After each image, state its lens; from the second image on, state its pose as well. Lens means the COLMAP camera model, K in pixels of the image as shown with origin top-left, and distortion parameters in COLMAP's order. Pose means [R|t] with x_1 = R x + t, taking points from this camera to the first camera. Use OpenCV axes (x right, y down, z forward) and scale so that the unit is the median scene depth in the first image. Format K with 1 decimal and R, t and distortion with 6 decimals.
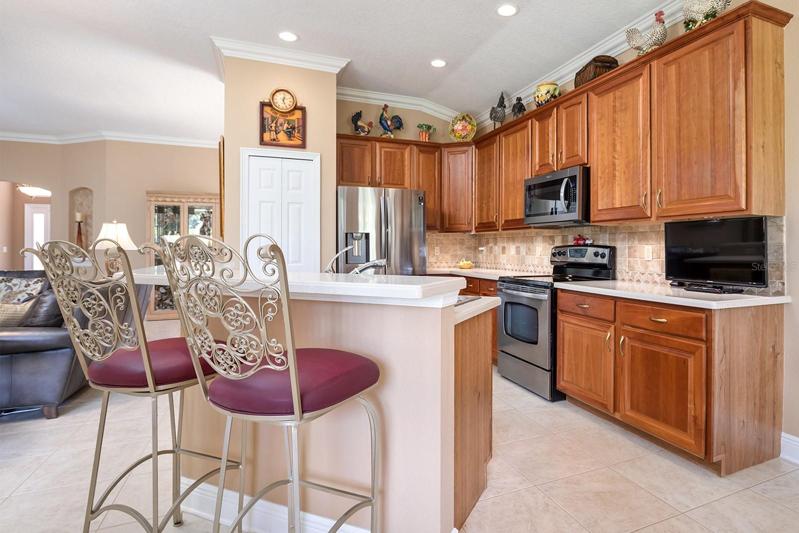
lens RADIAL K [[439.5, 0, 445.6], [0, 439.5, 246.5], [0, 0, 1]] dist [-0.001584, -0.000138]
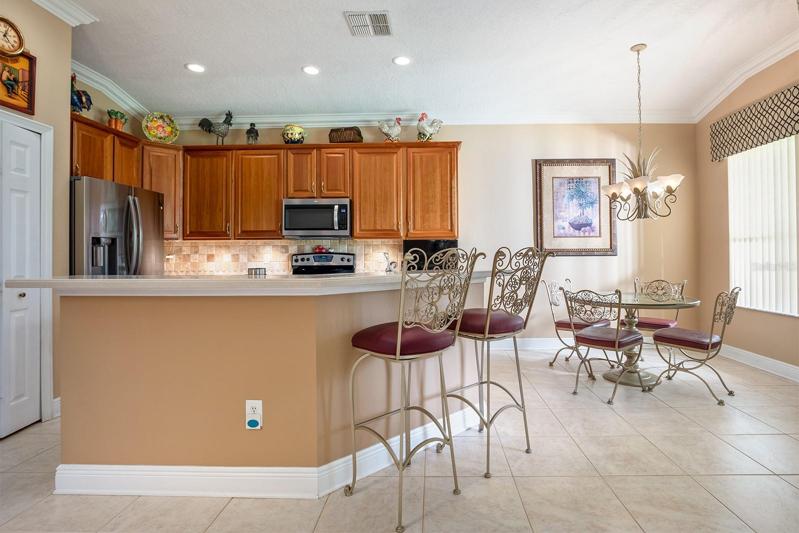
lens RADIAL K [[415.3, 0, 417.8], [0, 415.3, 250.3], [0, 0, 1]] dist [-0.003247, -0.000231]
pose [[0.430085, 0.007674, 0.902756, -0.657587], [0.001943, 0.999954, -0.009425, 0.001240], [-0.902786, 0.005808, 0.430050, 0.159849]]
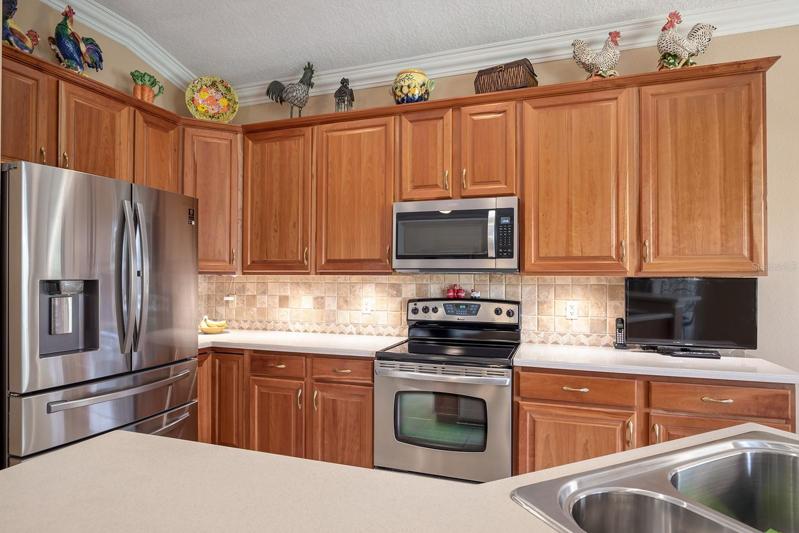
lens RADIAL K [[464.3, 0, 396.5], [0, 464.3, 273.3], [0, 0, 1]] dist [-0.003756, -0.001024]
pose [[0.676205, 0.008975, 0.736659, -0.324510], [-0.005176, 0.999959, -0.007432, -0.036097], [-0.736695, 0.001212, 0.676224, 0.483066]]
